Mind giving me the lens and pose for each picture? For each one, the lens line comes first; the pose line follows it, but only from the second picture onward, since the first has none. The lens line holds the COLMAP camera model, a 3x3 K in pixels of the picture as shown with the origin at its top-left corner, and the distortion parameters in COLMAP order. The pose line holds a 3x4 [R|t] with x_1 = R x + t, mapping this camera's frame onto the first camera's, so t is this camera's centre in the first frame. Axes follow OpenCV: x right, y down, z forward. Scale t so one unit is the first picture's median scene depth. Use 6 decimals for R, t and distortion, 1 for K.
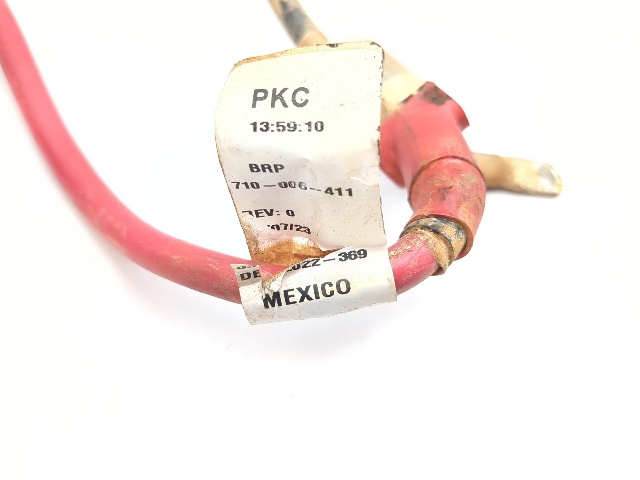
lens RADIAL K [[587.7, 0, 318.2], [0, 587.7, 238.7], [0, 0, 1]] dist [-0.009335, -0.016376]
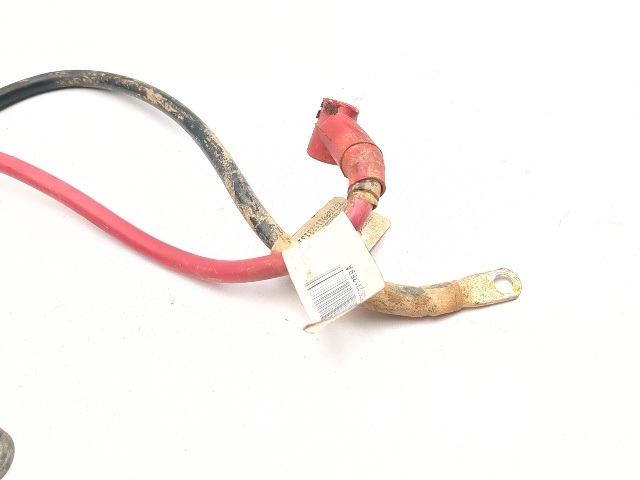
lens RADIAL K [[587.7, 0, 322.3], [0, 587.7, 240.1], [0, 0, 1]] dist [-0.009335, -0.016376]
pose [[0.872511, -0.481286, -0.084199, 0.167064], [0.487282, 0.869775, 0.077771, -0.075022], [0.035804, -0.108884, 0.993409, -0.808613]]
